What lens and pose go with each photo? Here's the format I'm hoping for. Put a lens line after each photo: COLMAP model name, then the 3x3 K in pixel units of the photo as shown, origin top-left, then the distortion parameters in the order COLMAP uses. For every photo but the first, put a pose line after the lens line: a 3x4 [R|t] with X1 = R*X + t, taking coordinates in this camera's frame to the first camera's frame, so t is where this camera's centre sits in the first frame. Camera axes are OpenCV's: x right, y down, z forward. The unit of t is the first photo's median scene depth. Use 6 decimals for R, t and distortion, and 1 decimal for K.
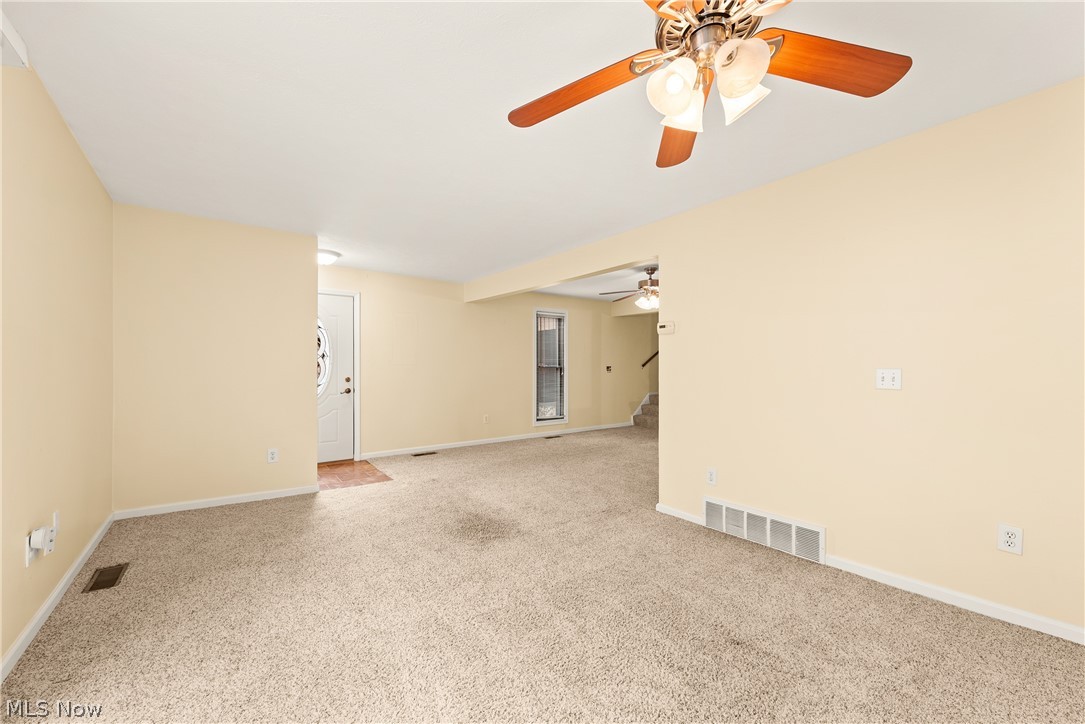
lens RADIAL K [[428.6, 0, 542.8], [0, 428.6, 366.0], [0, 0, 1]] dist [0.006685, -0.003205]
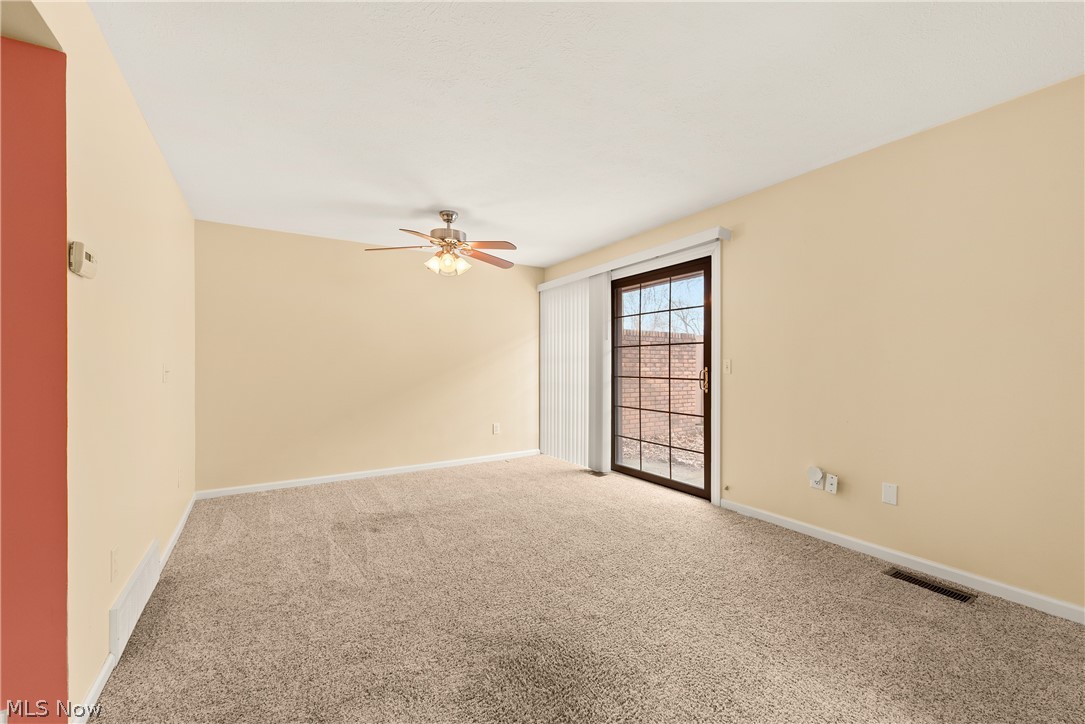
lens RADIAL K [[428.6, 0, 542.8], [0, 428.6, 366.0], [0, 0, 1]] dist [0.006685, -0.003205]
pose [[-0.996371, 0.001315, 0.085107, -0.157041], [0.001273, 0.999999, -0.000546, 0.008373], [-0.085108, -0.000435, -0.996372, 1.232980]]
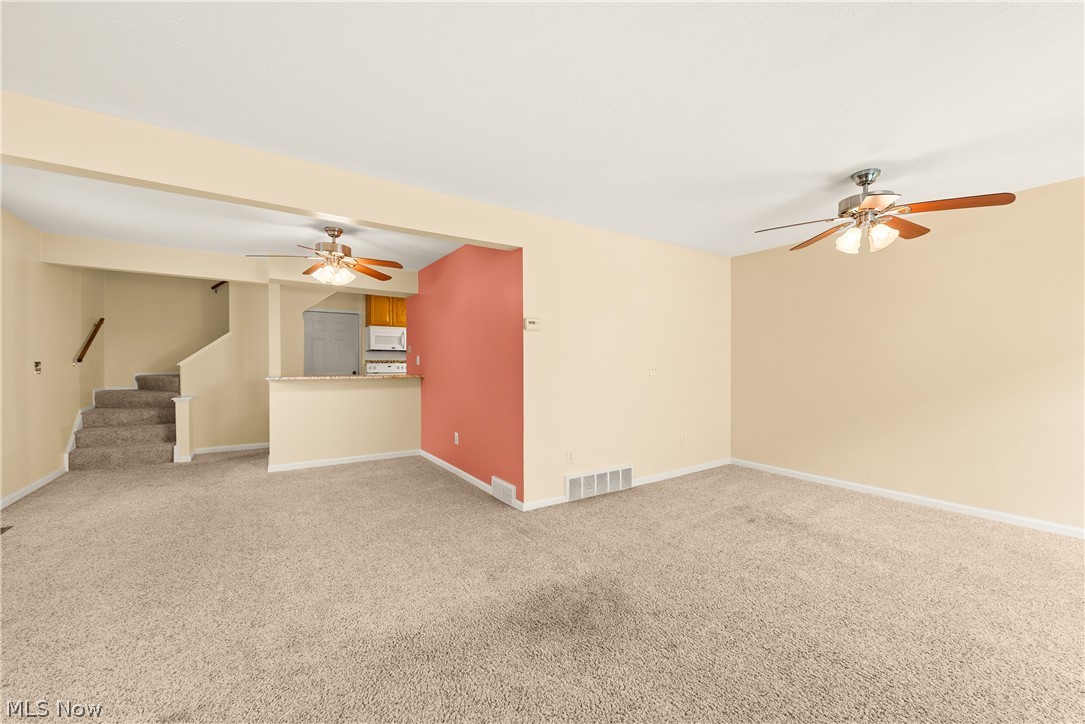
lens RADIAL K [[431.0, 0, 541.8], [0, 431.0, 370.0], [0, 0, 1]] dist [0.001218, -0.000457]
pose [[0.063784, -0.014035, 0.997865, -0.645455], [-0.003073, 0.999894, 0.014260, 0.003159], [-0.997959, -0.003976, 0.063734, 0.828738]]
